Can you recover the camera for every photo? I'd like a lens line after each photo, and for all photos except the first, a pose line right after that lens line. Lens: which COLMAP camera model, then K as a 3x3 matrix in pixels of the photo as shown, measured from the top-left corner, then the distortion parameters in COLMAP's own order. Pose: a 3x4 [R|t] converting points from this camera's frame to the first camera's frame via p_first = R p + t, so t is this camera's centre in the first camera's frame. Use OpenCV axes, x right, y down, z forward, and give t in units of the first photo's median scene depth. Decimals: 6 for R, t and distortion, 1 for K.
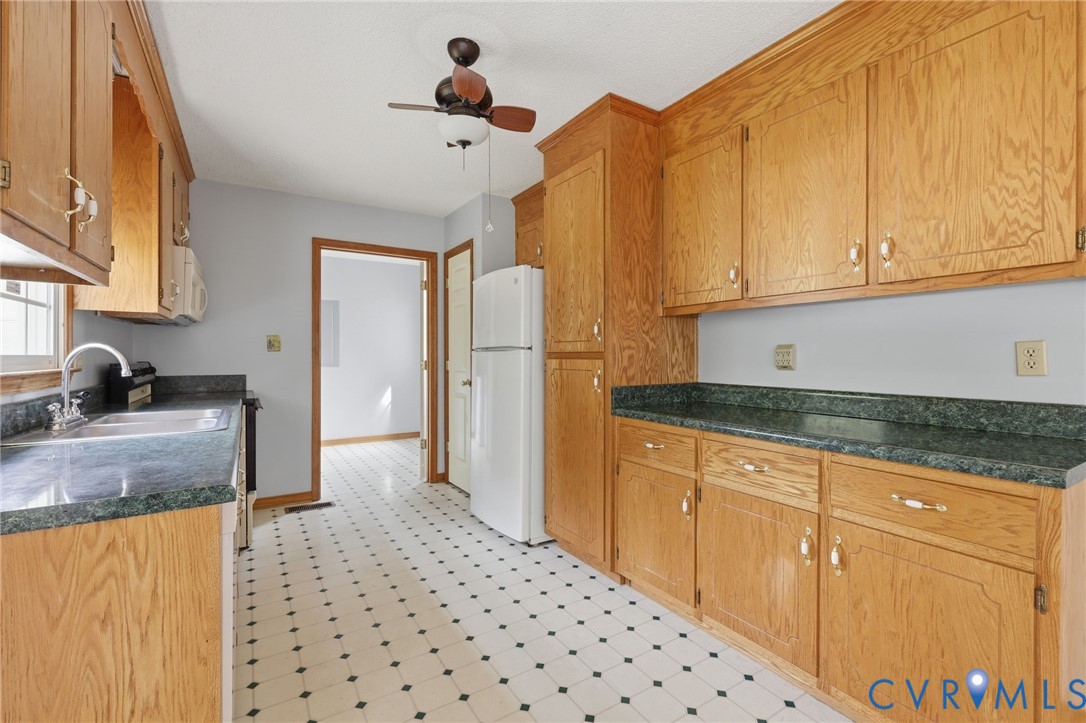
lens RADIAL K [[466.4, 0, 527.1], [0, 466.4, 360.3], [0, 0, 1]] dist [-0.002277, 0.000019]
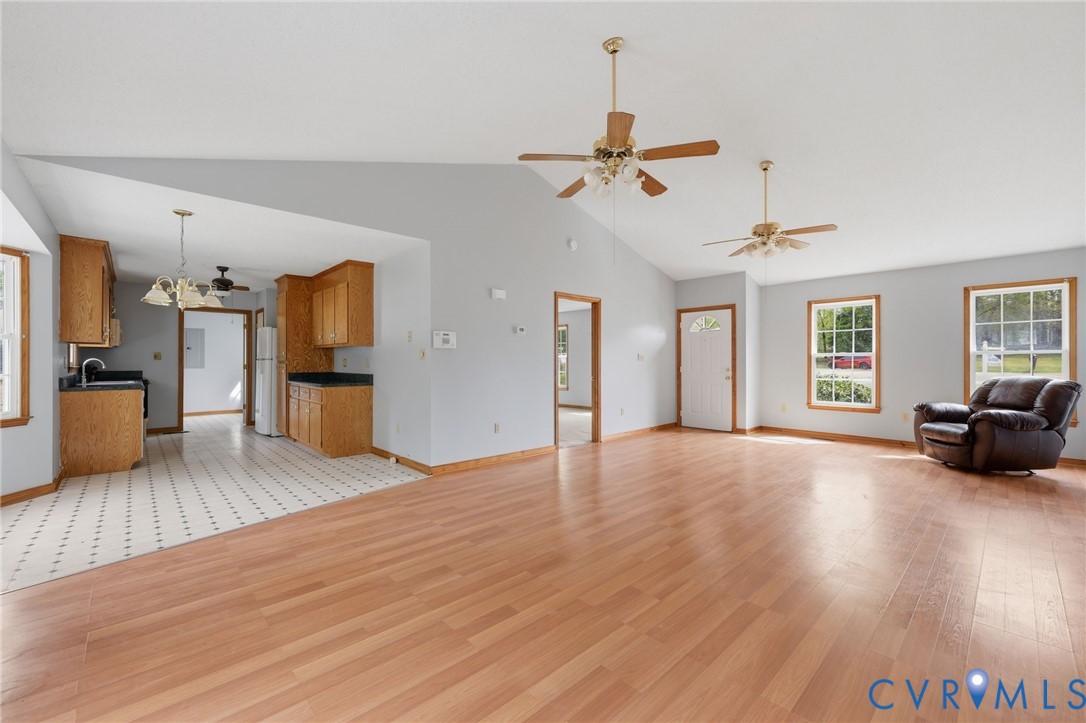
lens RADIAL K [[442.3, 0, 531.9], [0, 442.3, 361.9], [0, 0, 1]] dist [-0.000679, 0.000805]
pose [[0.981511, 0.001016, 0.191404, 1.090451], [0.000488, 0.999969, -0.007808, 0.008730], [-0.191406, 0.007757, 0.981480, -1.909768]]
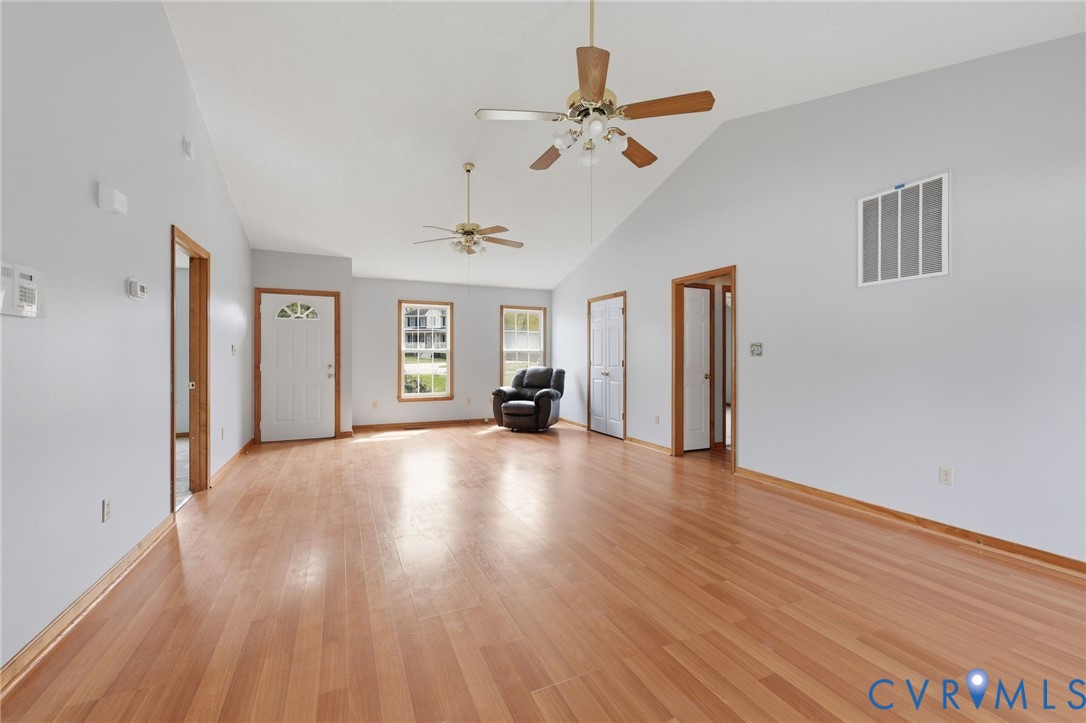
lens RADIAL K [[442.3, 0, 552.1], [0, 442.3, 356.6], [0, 0, 1]] dist [-0.000679, 0.000805]
pose [[0.112257, 0.003328, 0.993674, 0.510083], [0.008244, 0.999957, -0.004281, 0.002794], [-0.993645, 0.008672, 0.112224, -0.782935]]
